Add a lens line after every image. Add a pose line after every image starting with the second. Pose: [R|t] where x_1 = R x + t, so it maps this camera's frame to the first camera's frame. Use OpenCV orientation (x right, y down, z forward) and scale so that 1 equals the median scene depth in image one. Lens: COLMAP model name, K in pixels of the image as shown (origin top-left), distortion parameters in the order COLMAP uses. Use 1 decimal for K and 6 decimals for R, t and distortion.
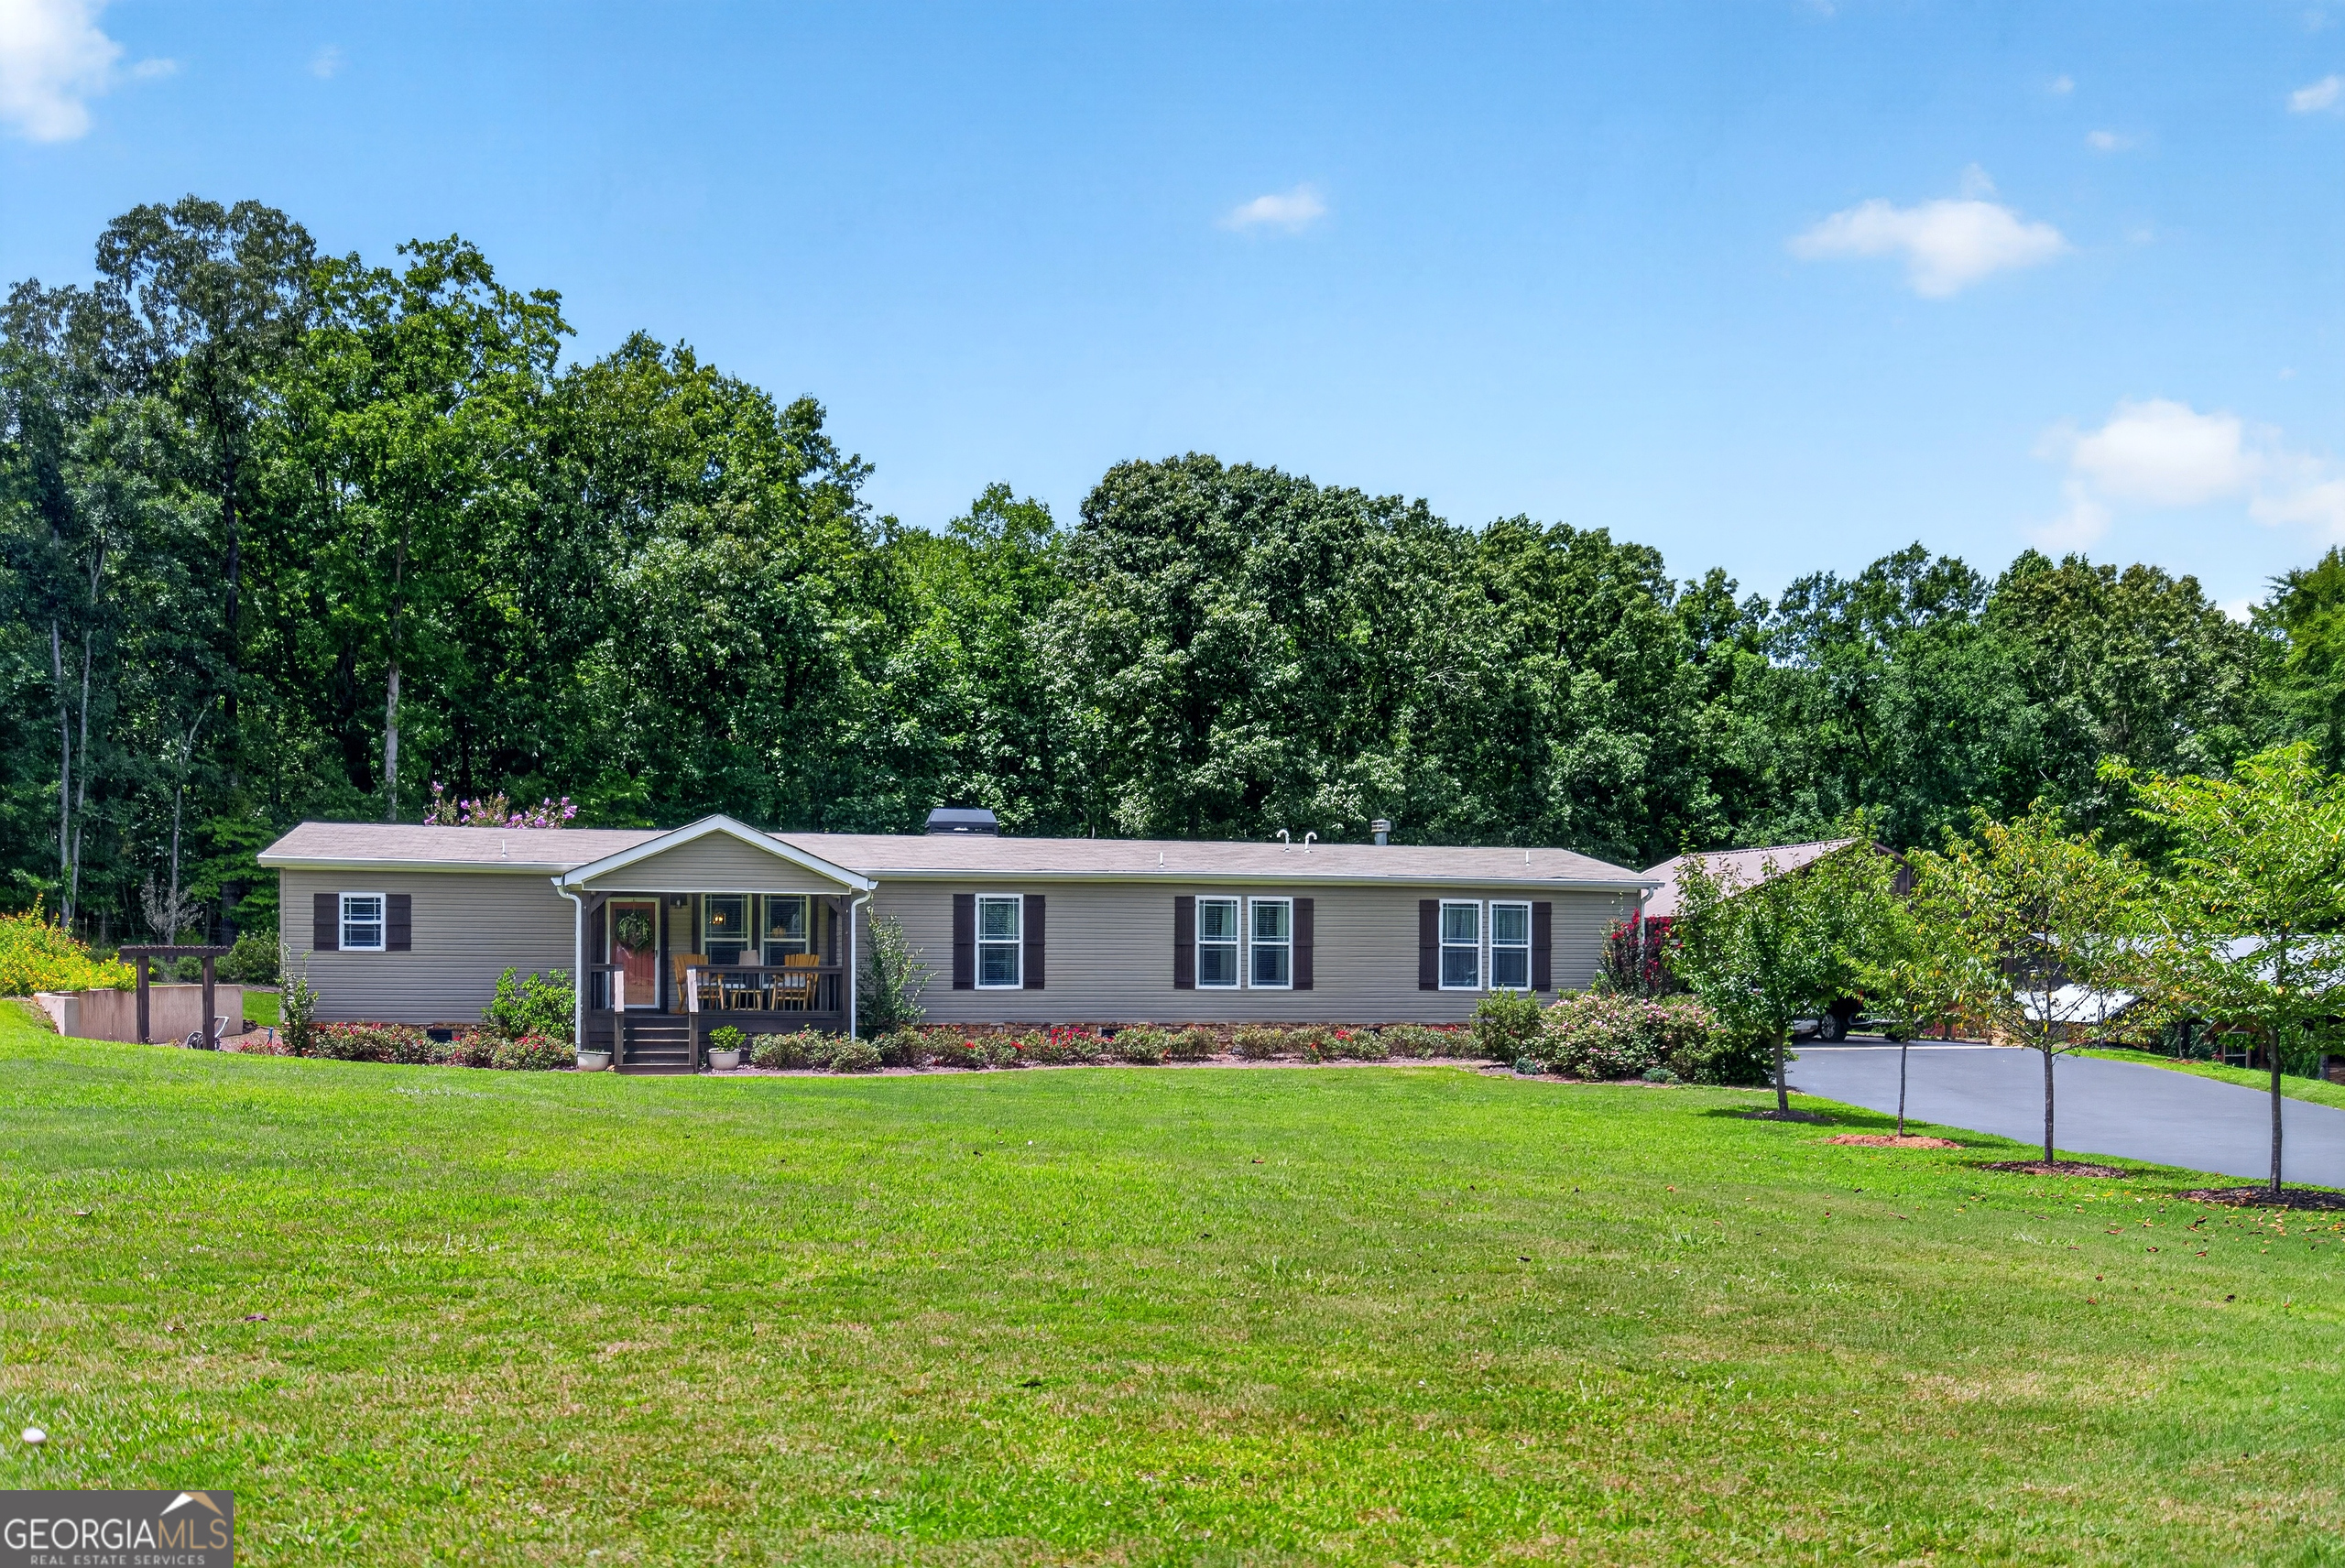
lens RADIAL K [[2020.1, 0, 1151.3], [0, 2020.1, 945.7], [0, 0, 1]] dist [0.014729, -0.037412]
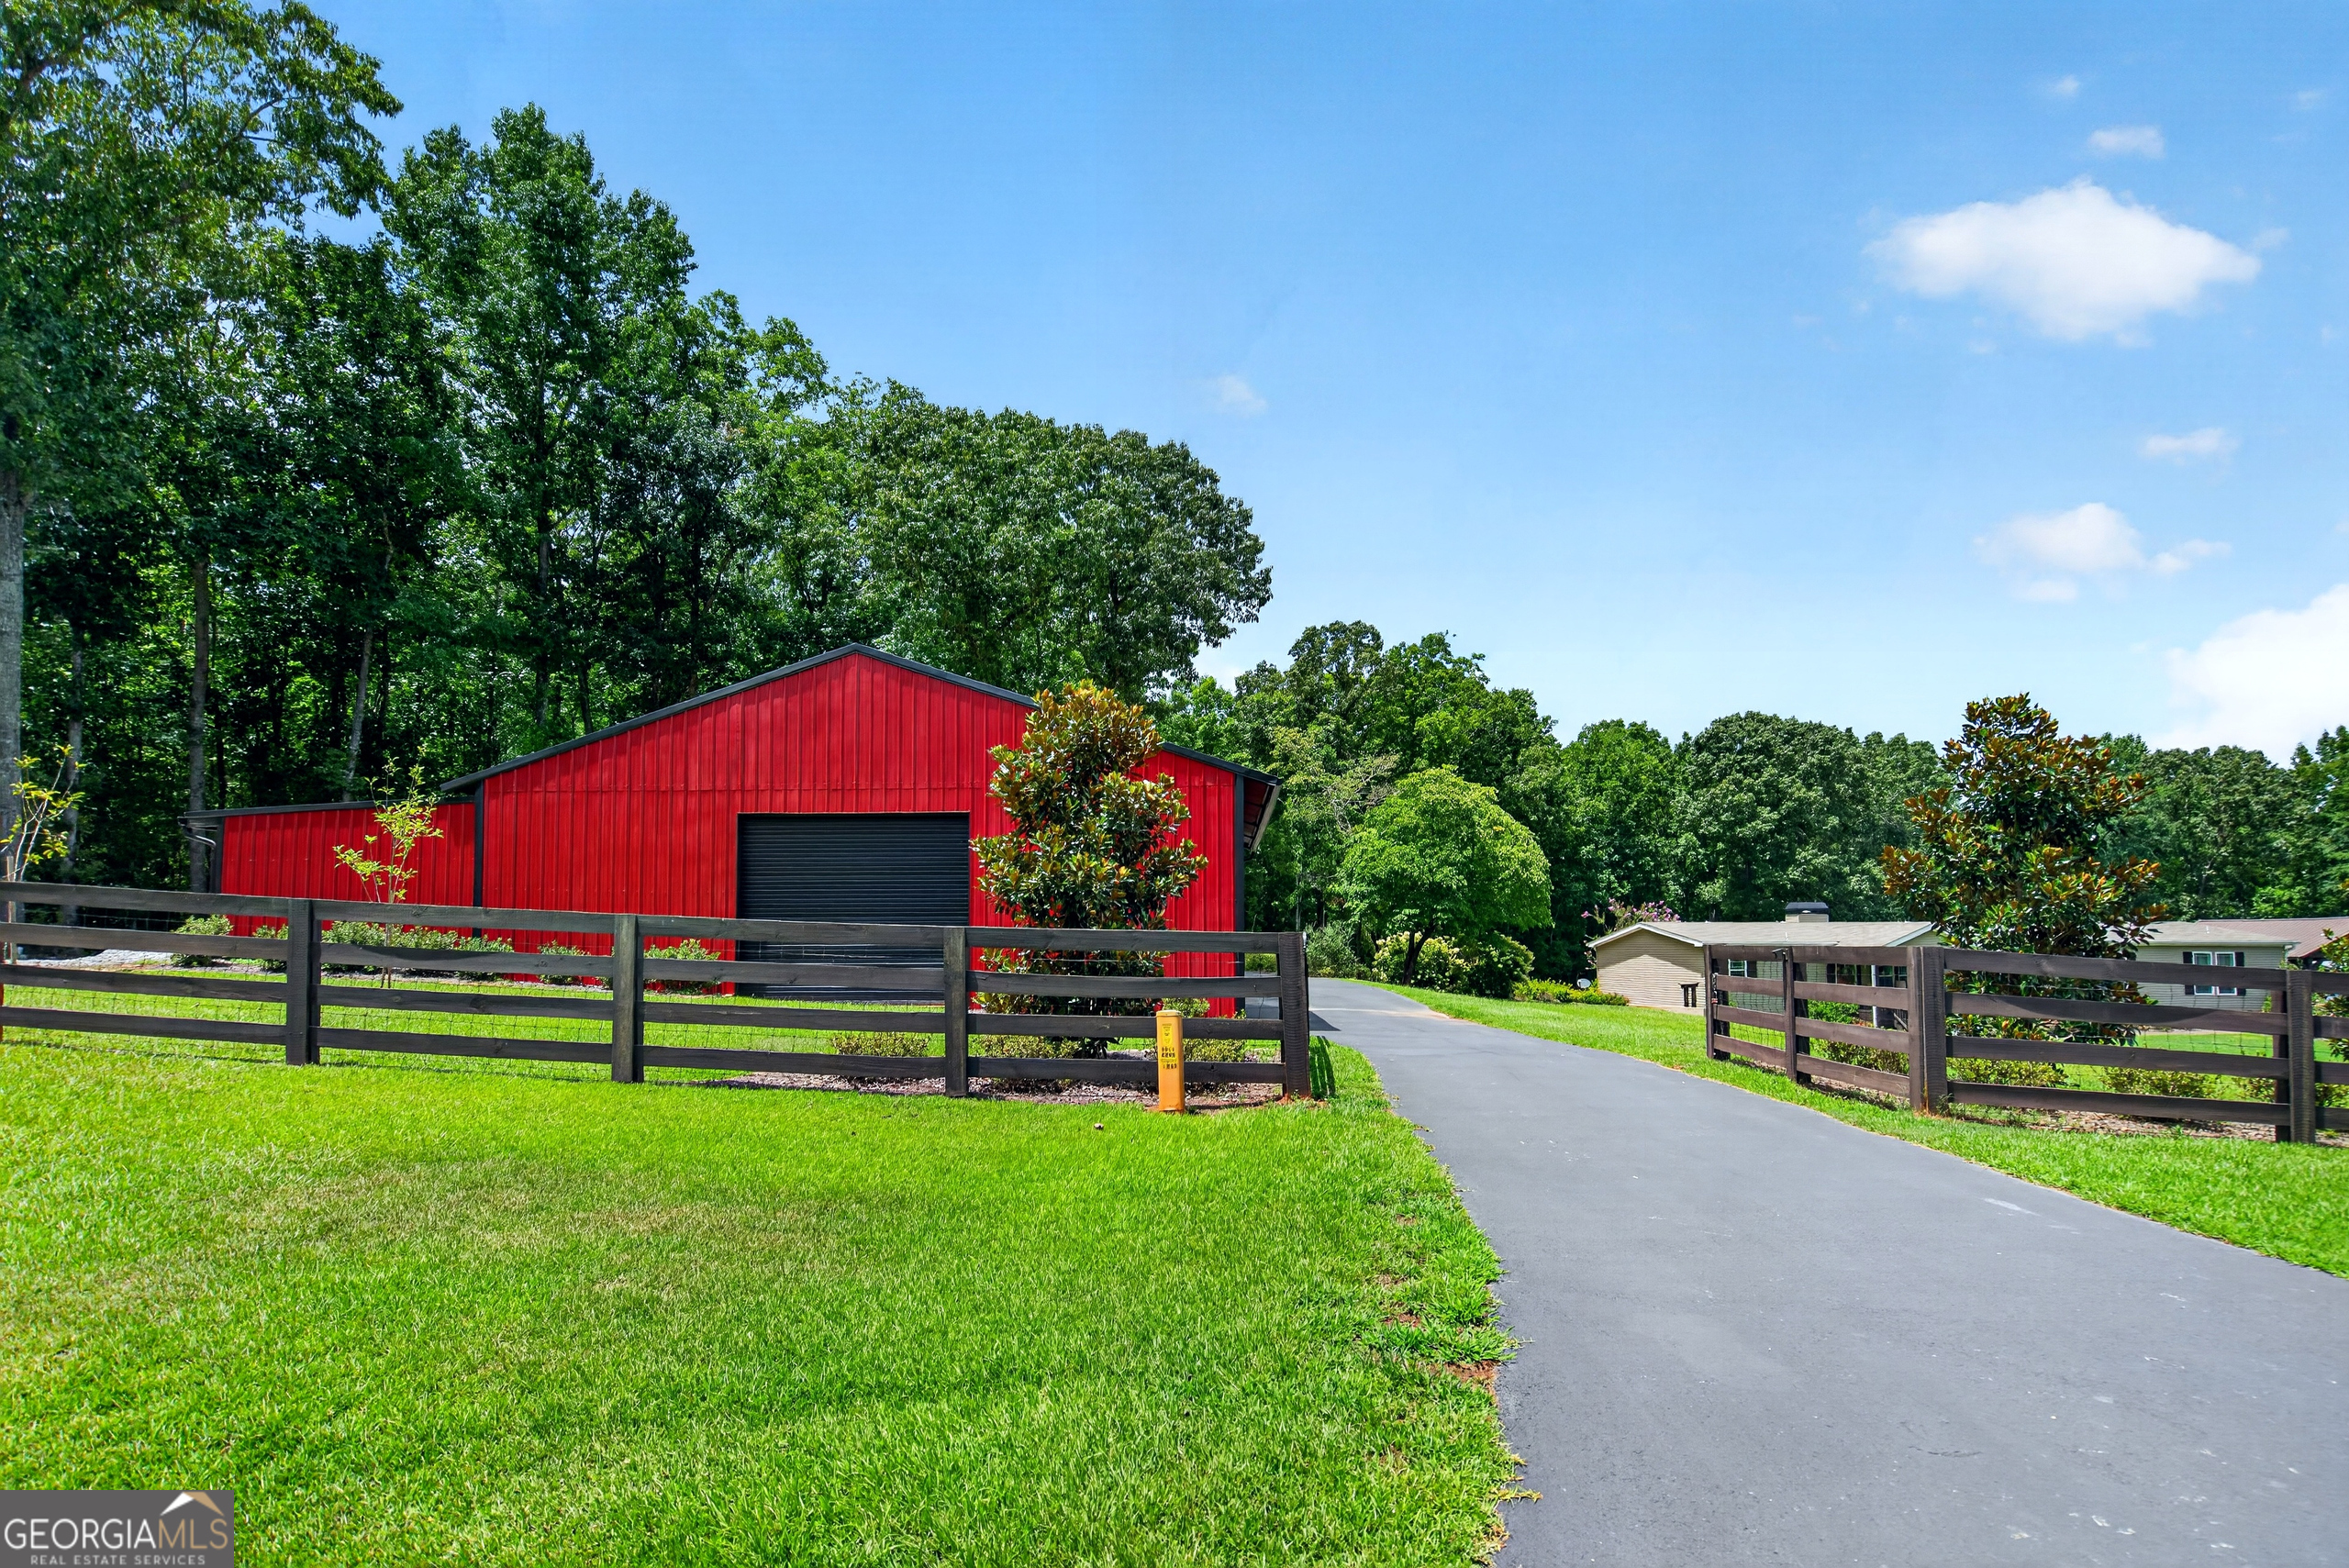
lens RADIAL K [[1096.8, 0, 1212.3], [0, 1096.8, 853.8], [0, 0, 1]] dist [0.001497, -0.002553]
pose [[0.991097, -0.020521, -0.131547, -0.445932], [0.010304, 0.996909, -0.077887, -0.028232], [0.132739, 0.075838, 0.988245, -0.168283]]
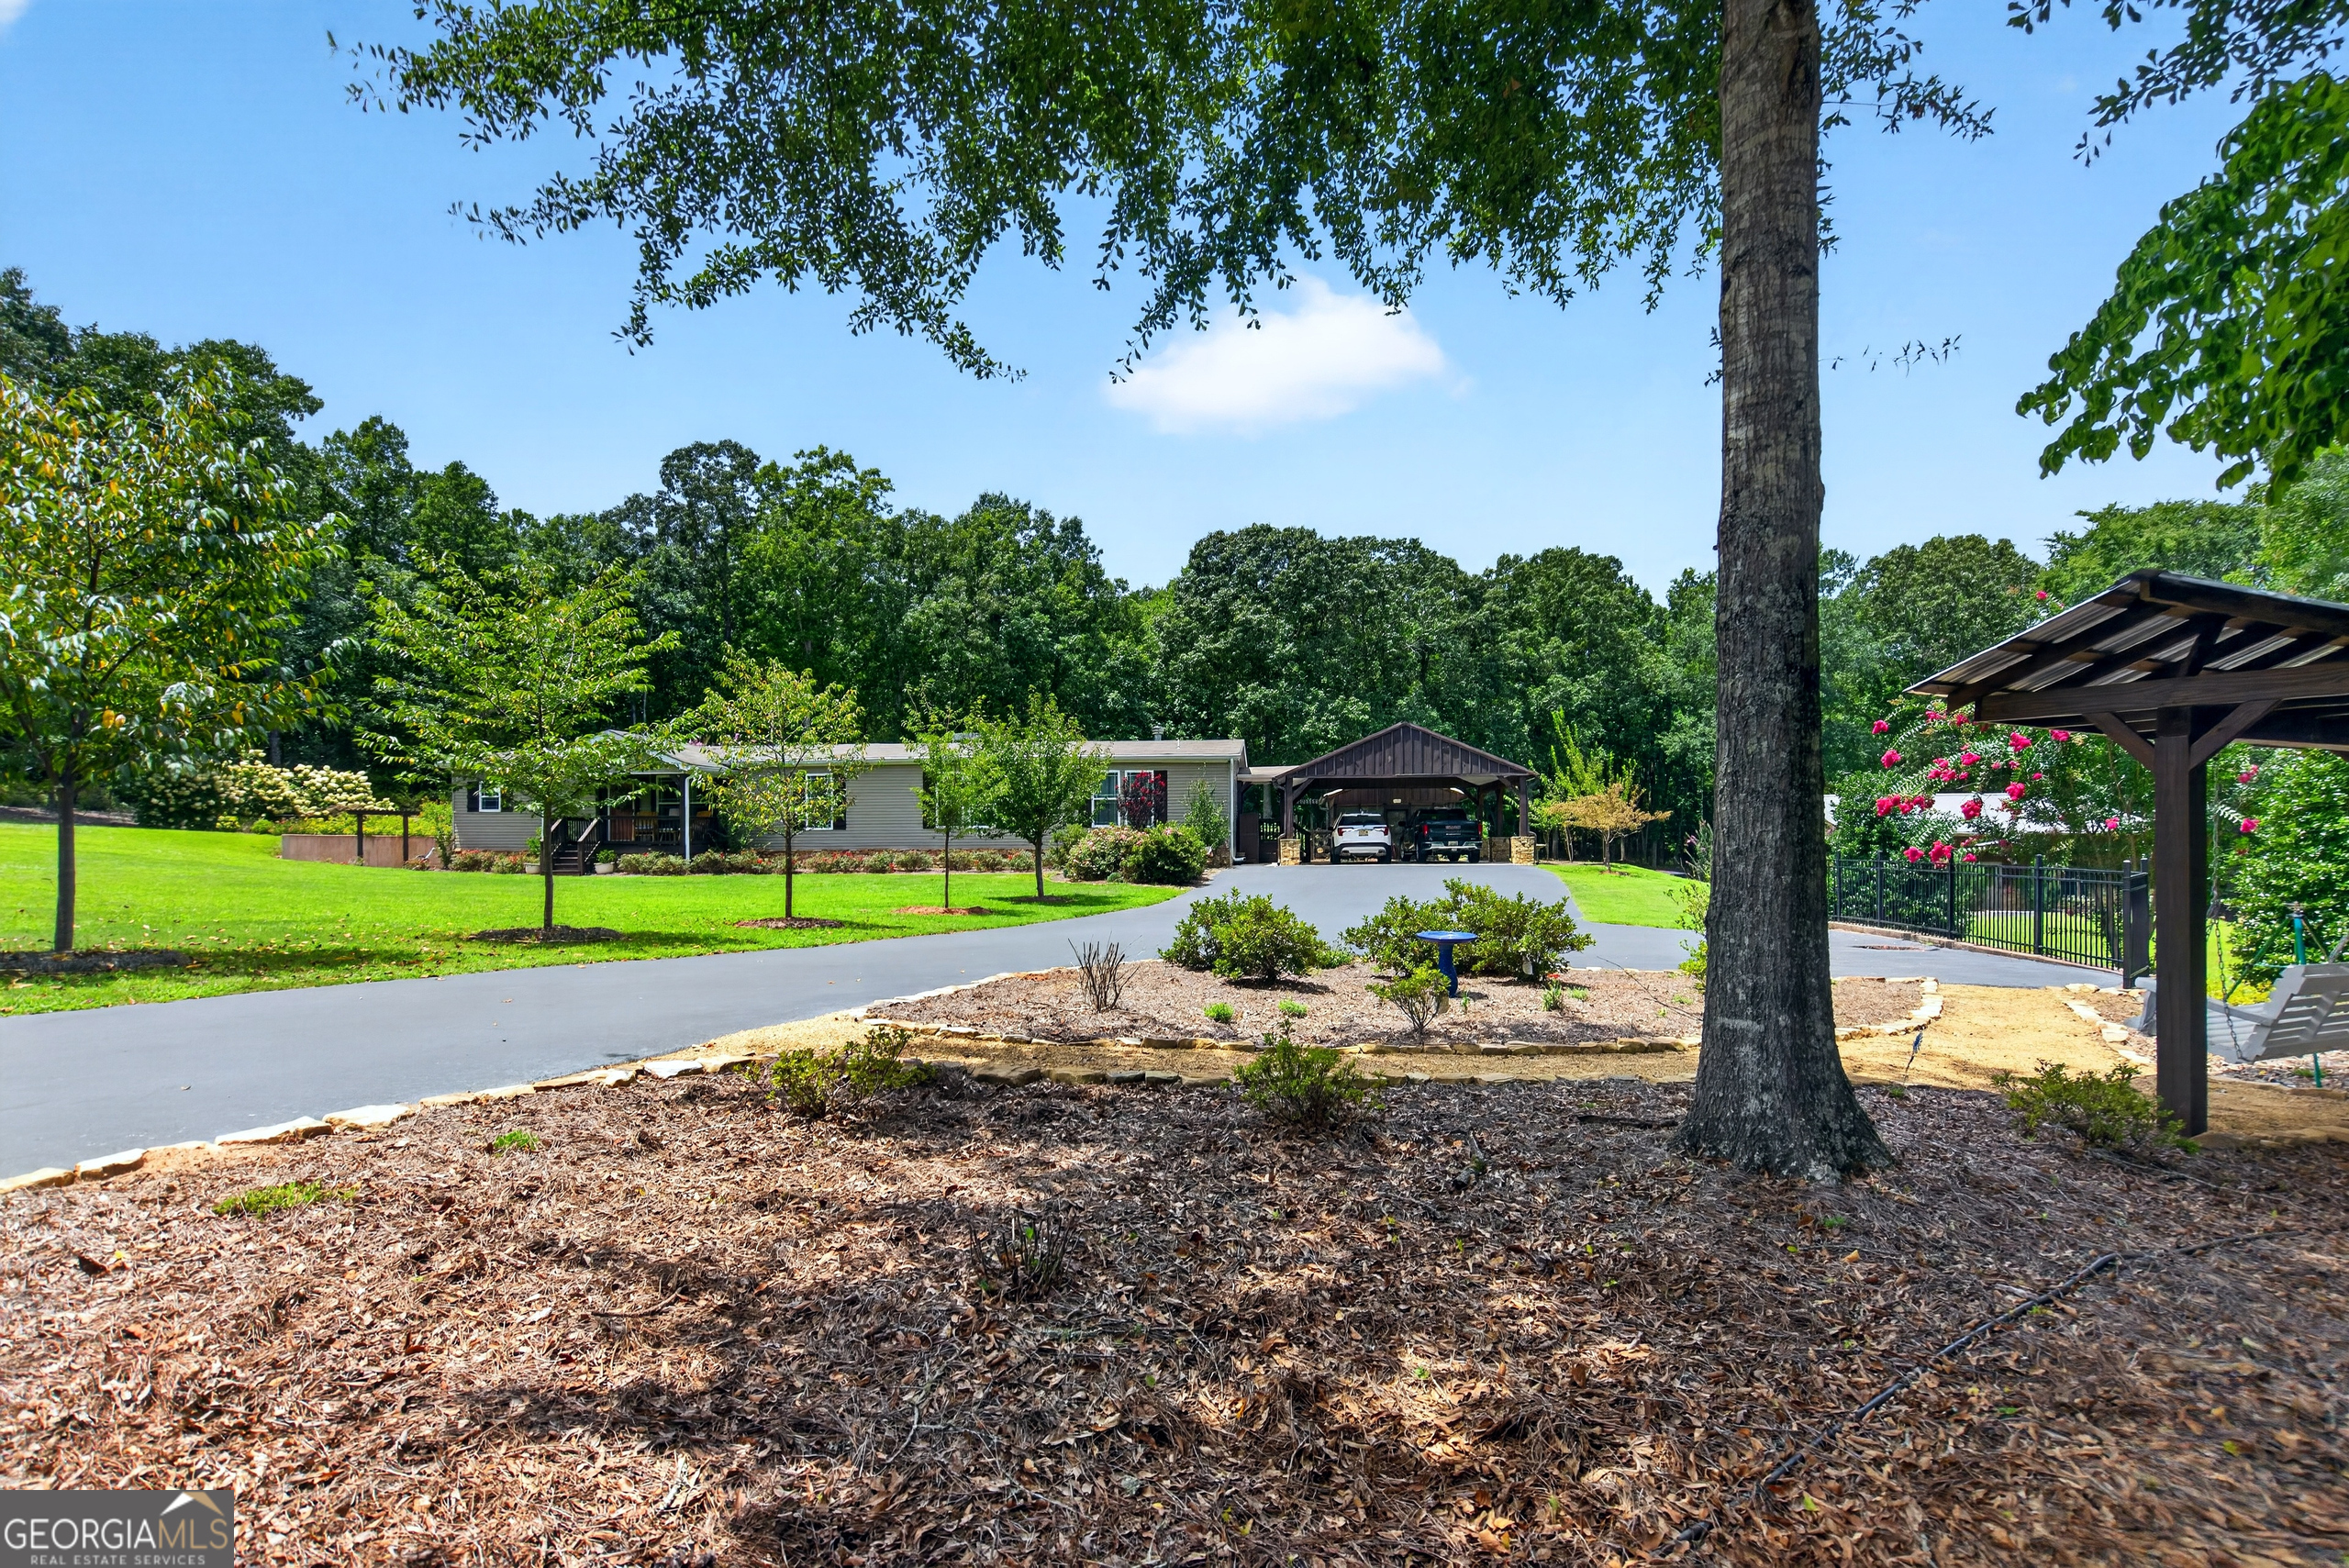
lens RADIAL K [[1115.0, 0, 1157.6], [0, 1115.0, 806.7], [0, 0, 1]] dist [0.013177, -0.002256]
pose [[0.945572, -0.018571, -0.324881, 0.293154], [0.011031, 0.999626, -0.025035, 0.016824], [0.325225, 0.020089, 0.945423, 0.122663]]
